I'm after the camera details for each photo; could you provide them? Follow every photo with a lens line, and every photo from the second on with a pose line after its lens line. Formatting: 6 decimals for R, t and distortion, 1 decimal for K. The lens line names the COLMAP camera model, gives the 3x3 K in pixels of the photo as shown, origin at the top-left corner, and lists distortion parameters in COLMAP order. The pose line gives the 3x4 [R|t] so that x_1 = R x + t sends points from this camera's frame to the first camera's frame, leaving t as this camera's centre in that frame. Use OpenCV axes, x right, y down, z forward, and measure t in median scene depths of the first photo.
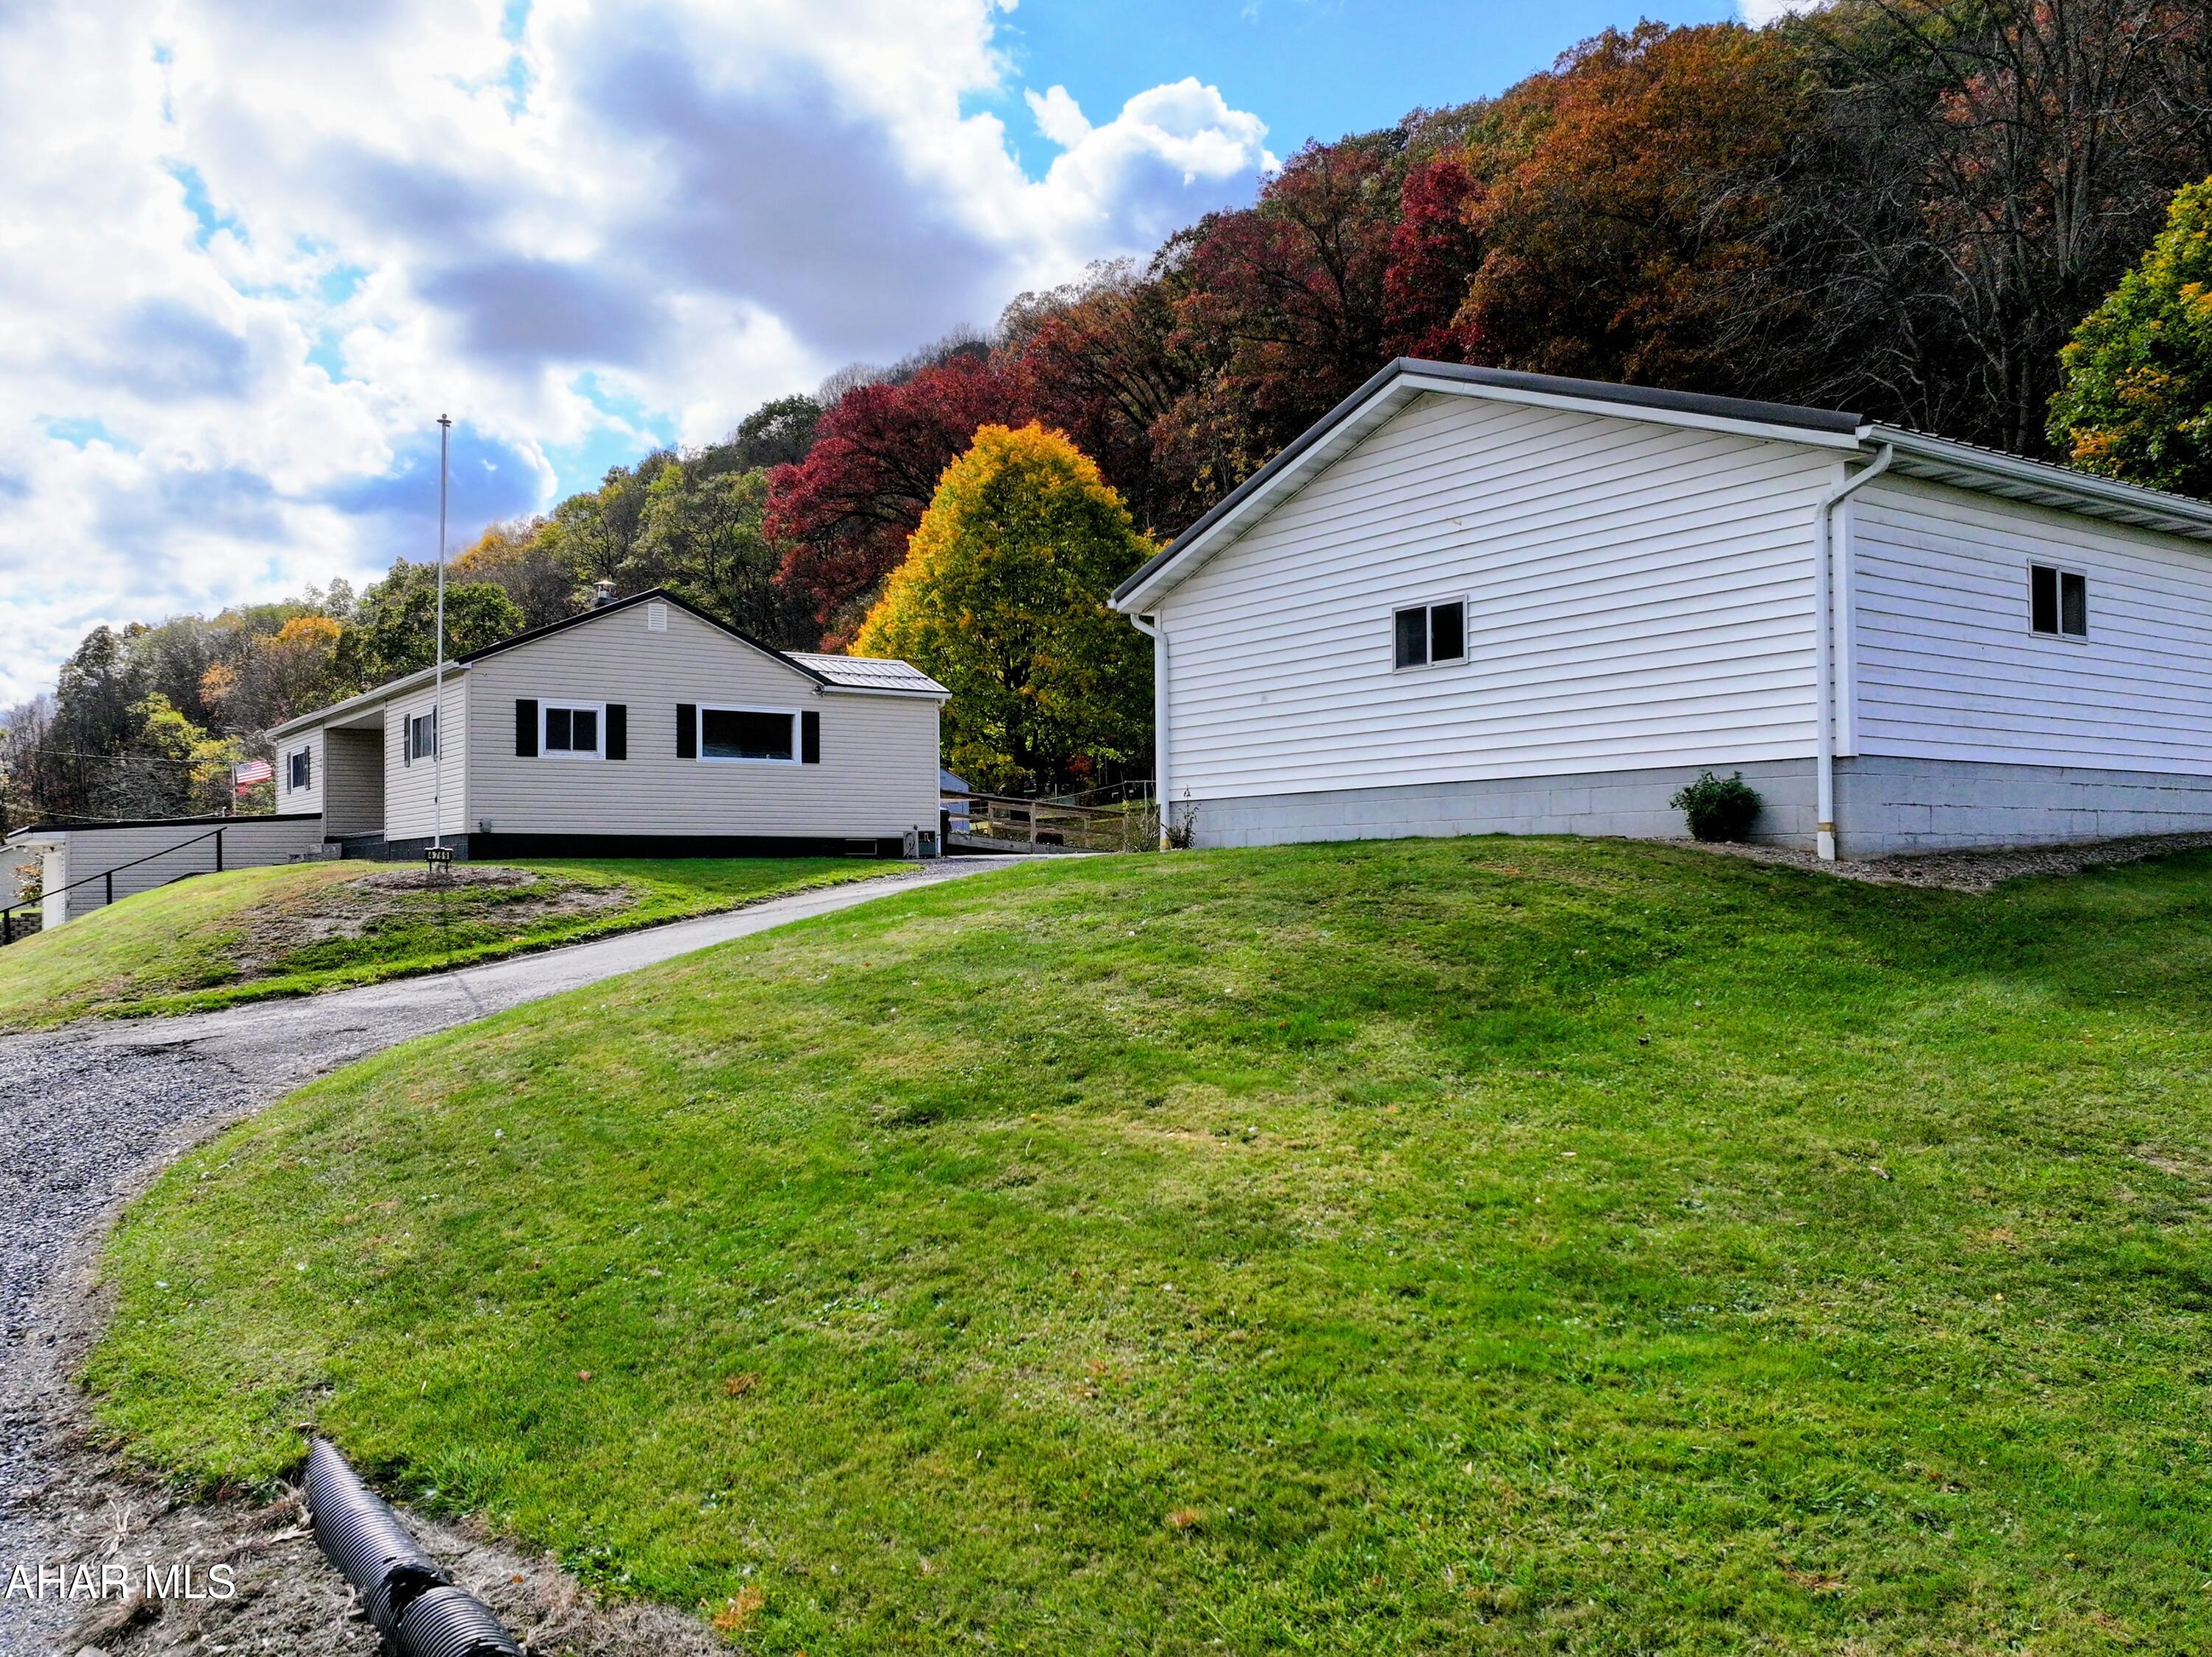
lens RADIAL K [[1792.3, 0, 1108.5], [0, 1792.3, 824.7], [0, 0, 1]] dist [0.006597, -0.010347]
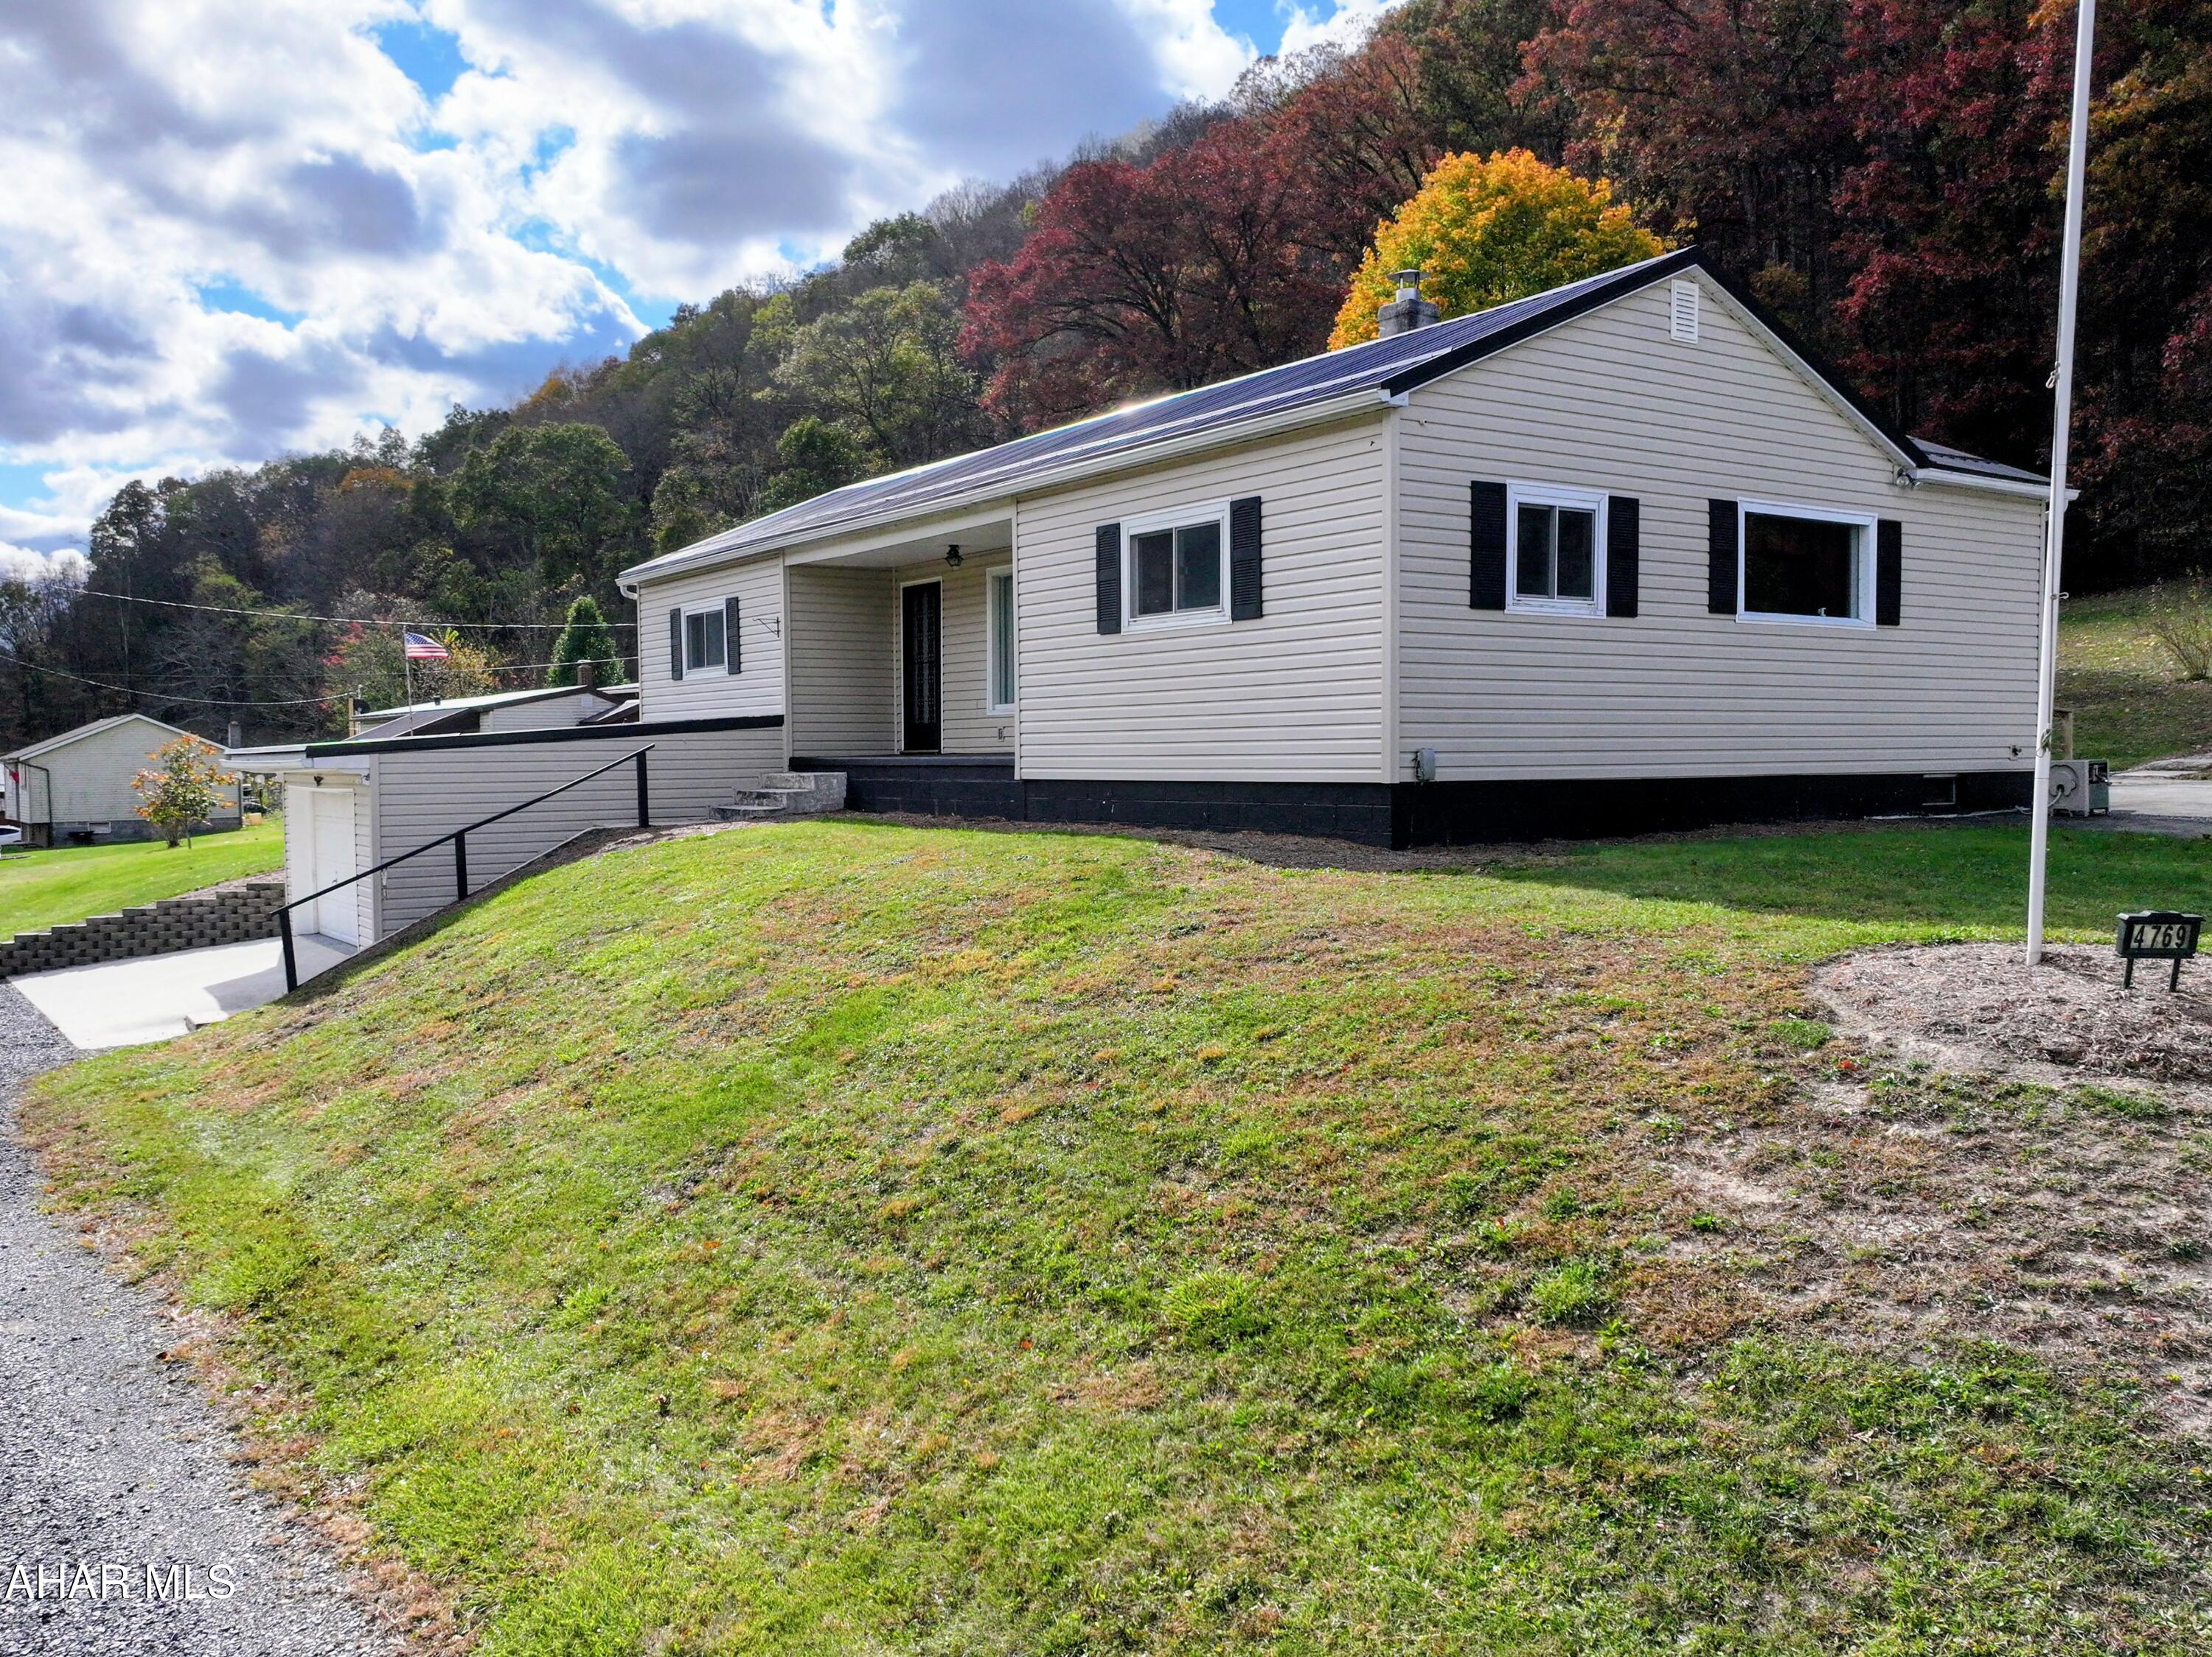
lens RADIAL K [[1792.3, 0, 1103.1], [0, 1792.3, 836.3], [0, 0, 1]] dist [0.006597, -0.010347]
pose [[0.999968, 0.000943, -0.007924, -0.102775], [-0.000313, 0.996868, 0.079083, -0.004109], [0.007973, -0.079078, 0.996837, 0.134685]]
